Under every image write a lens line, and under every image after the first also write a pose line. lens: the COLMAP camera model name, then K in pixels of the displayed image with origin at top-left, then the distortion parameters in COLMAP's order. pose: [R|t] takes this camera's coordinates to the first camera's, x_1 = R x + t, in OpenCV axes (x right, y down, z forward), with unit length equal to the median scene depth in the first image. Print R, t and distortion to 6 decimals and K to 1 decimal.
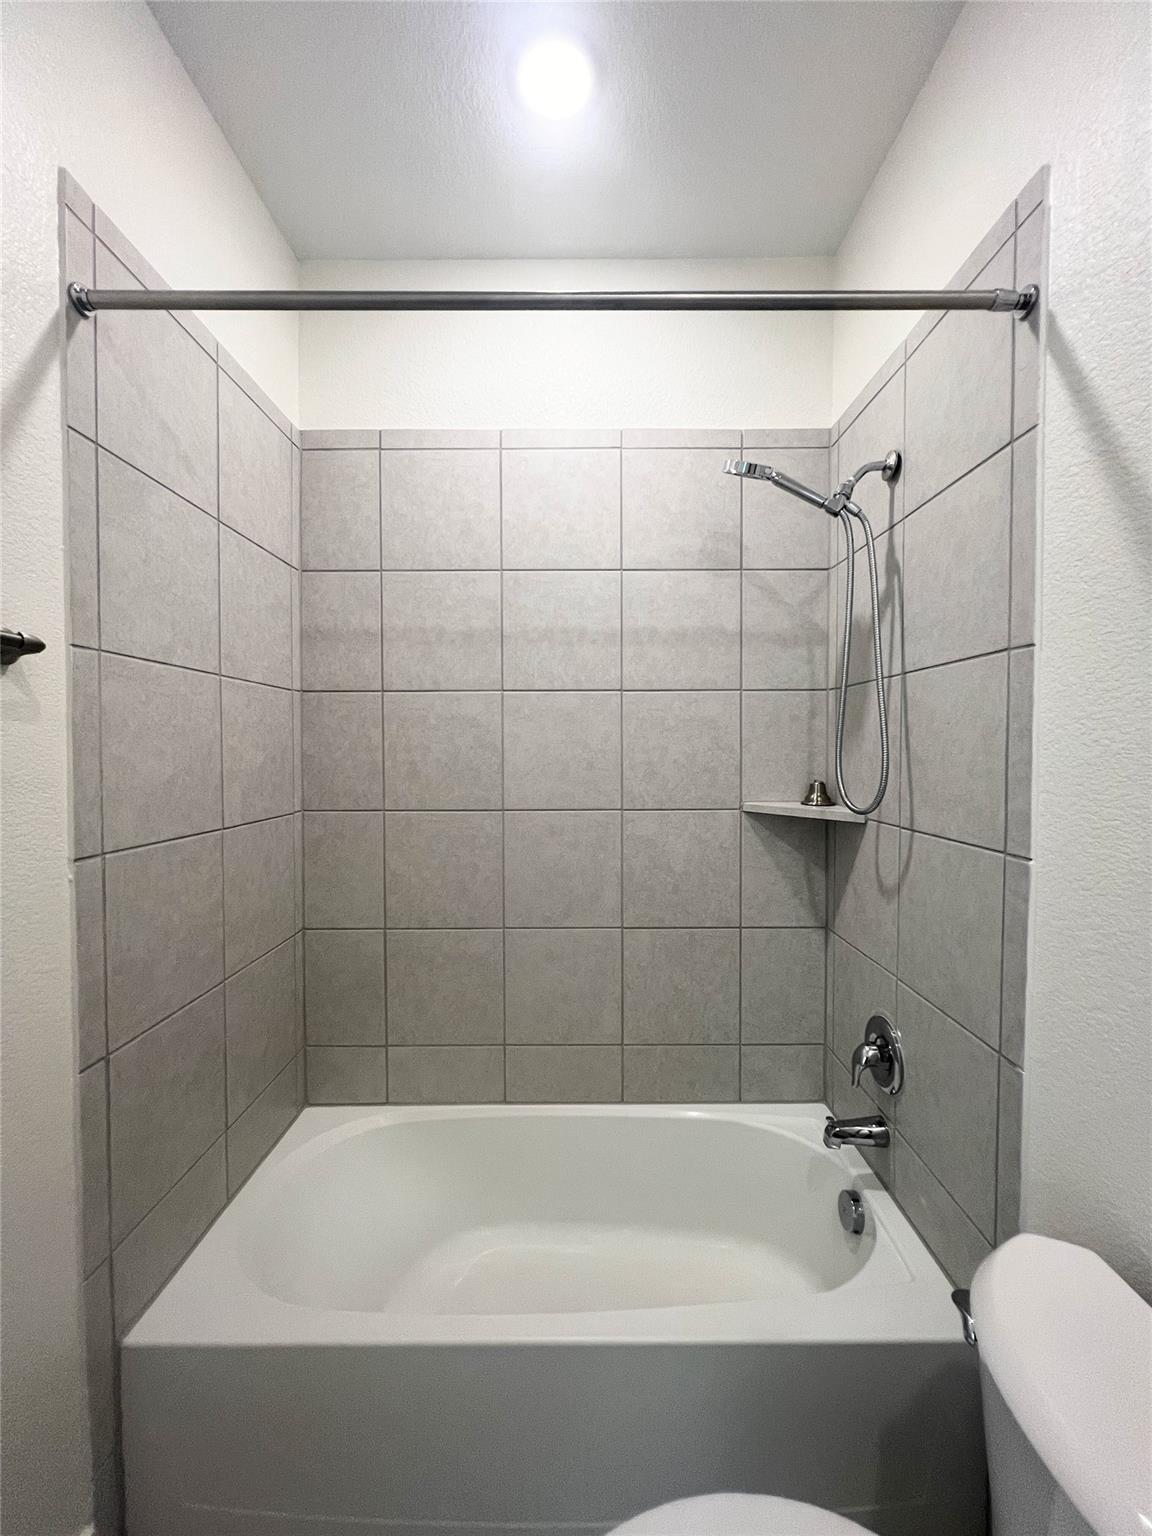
lens RADIAL K [[631.2, 0, 576.0], [0, 631.2, 768.0], [0, 0, 1]] dist [0.001706, 0.000182]
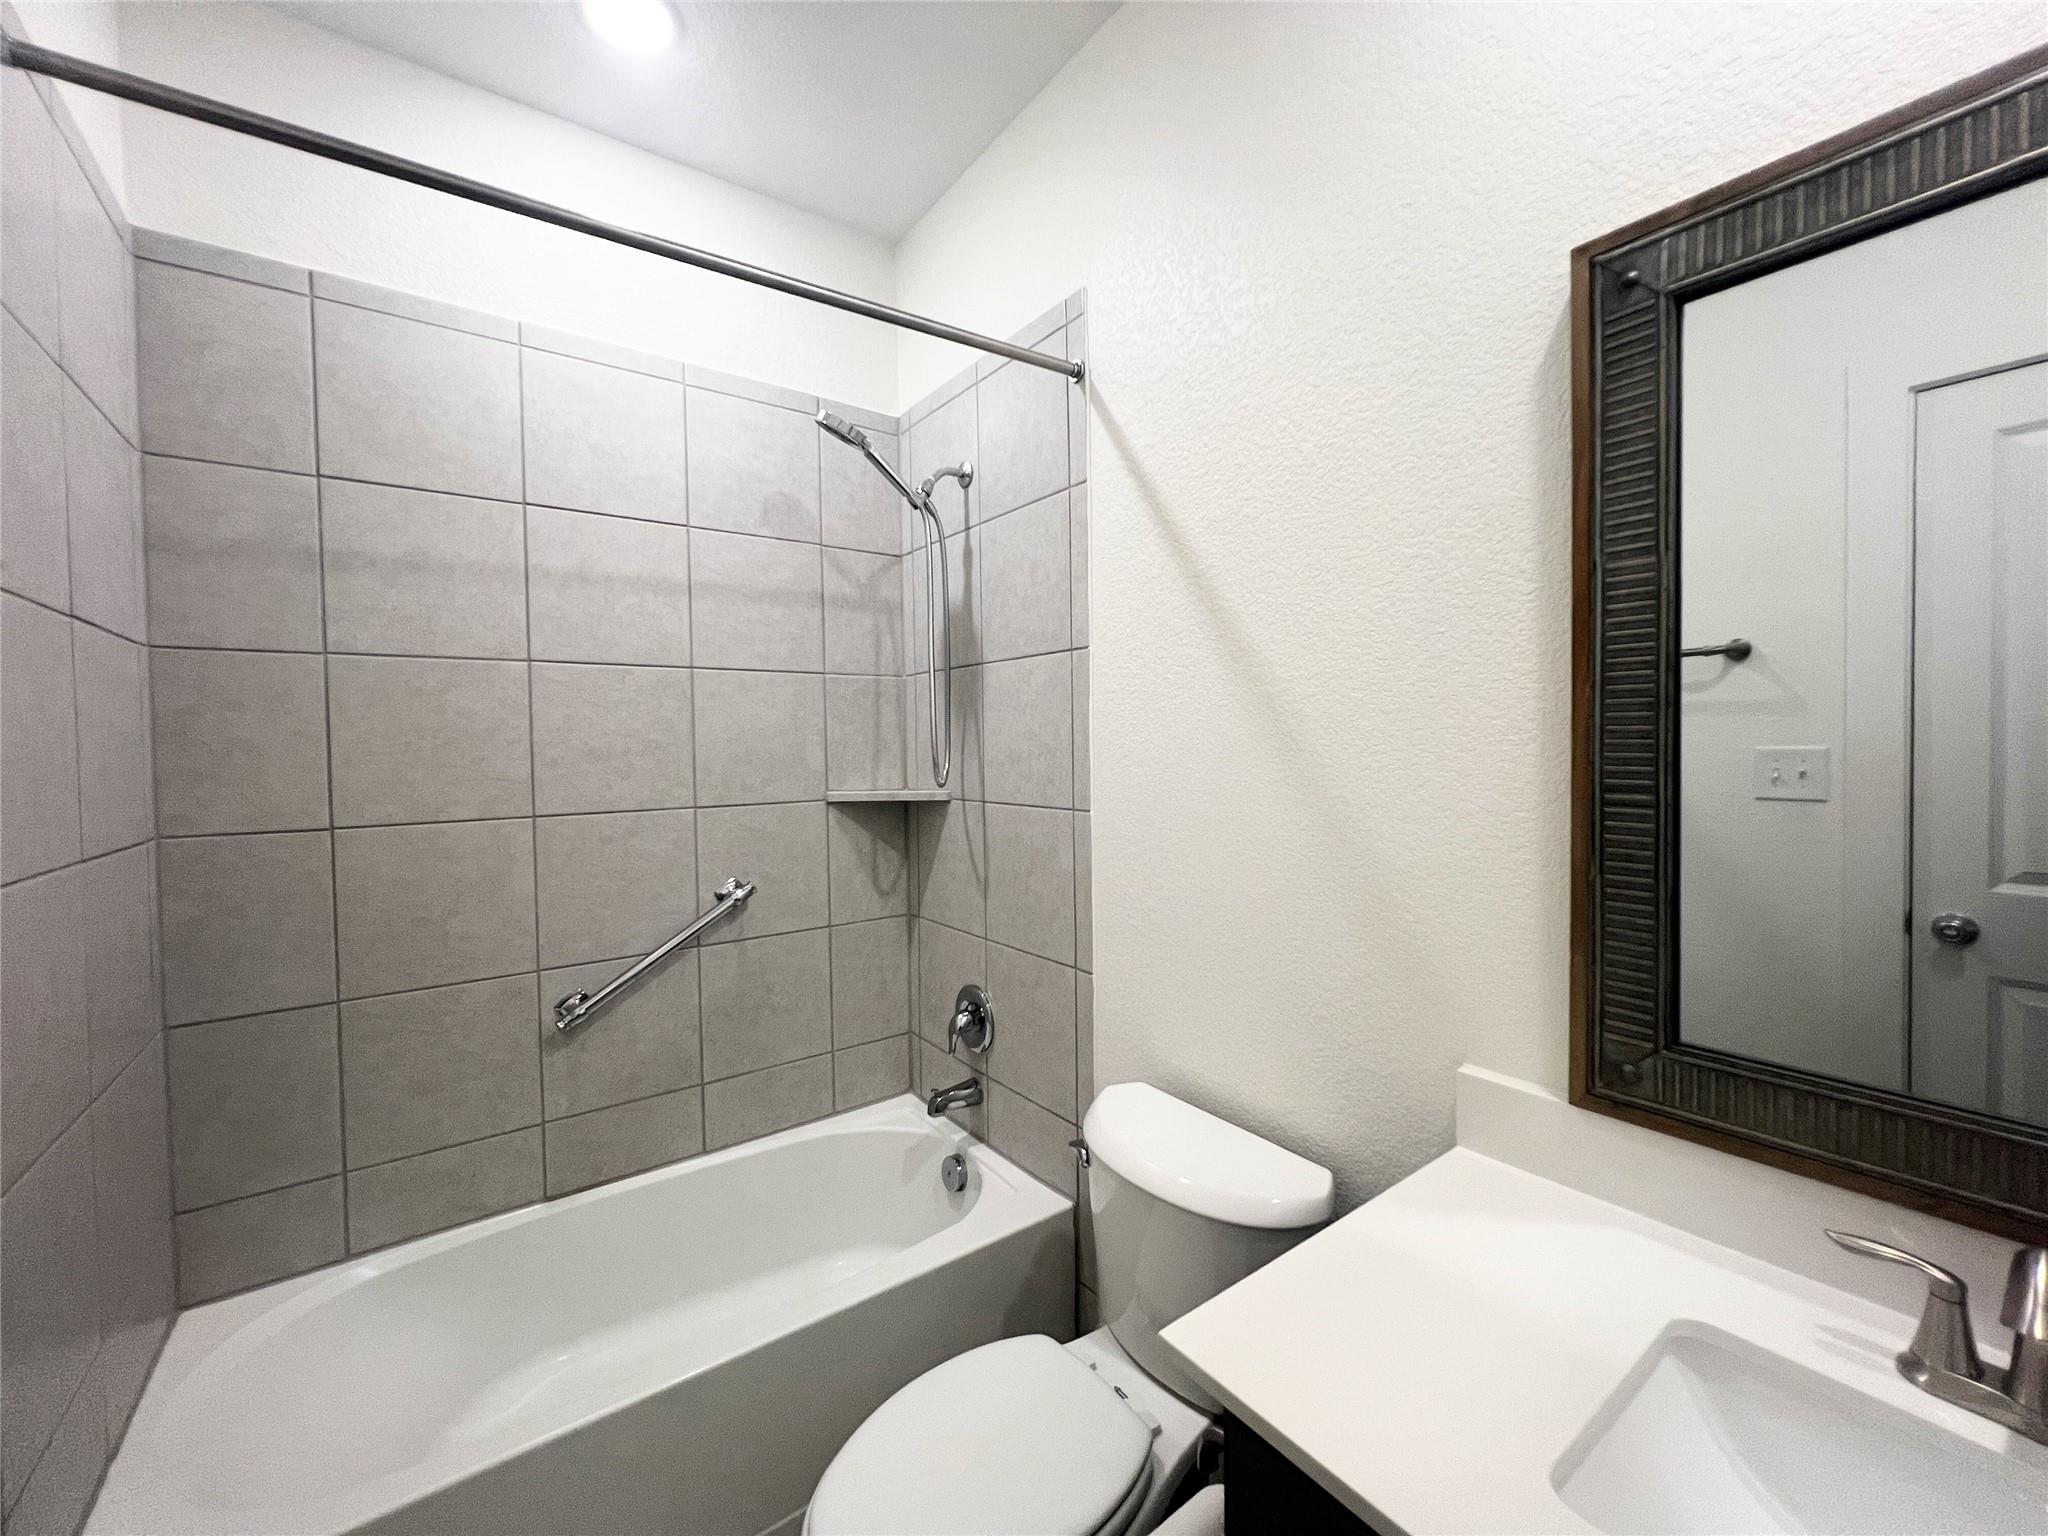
lens RADIAL K [[819.0, 0, 1024.0], [0, 819.0, 753.1], [0, 0, 1]] dist [0.000823, 0.000123]
pose [[0.801967, -0.015165, 0.597176, -0.265139], [0.032039, 0.999331, -0.017648, 0.031440], [-0.596509, 0.033286, 0.801916, -0.176368]]
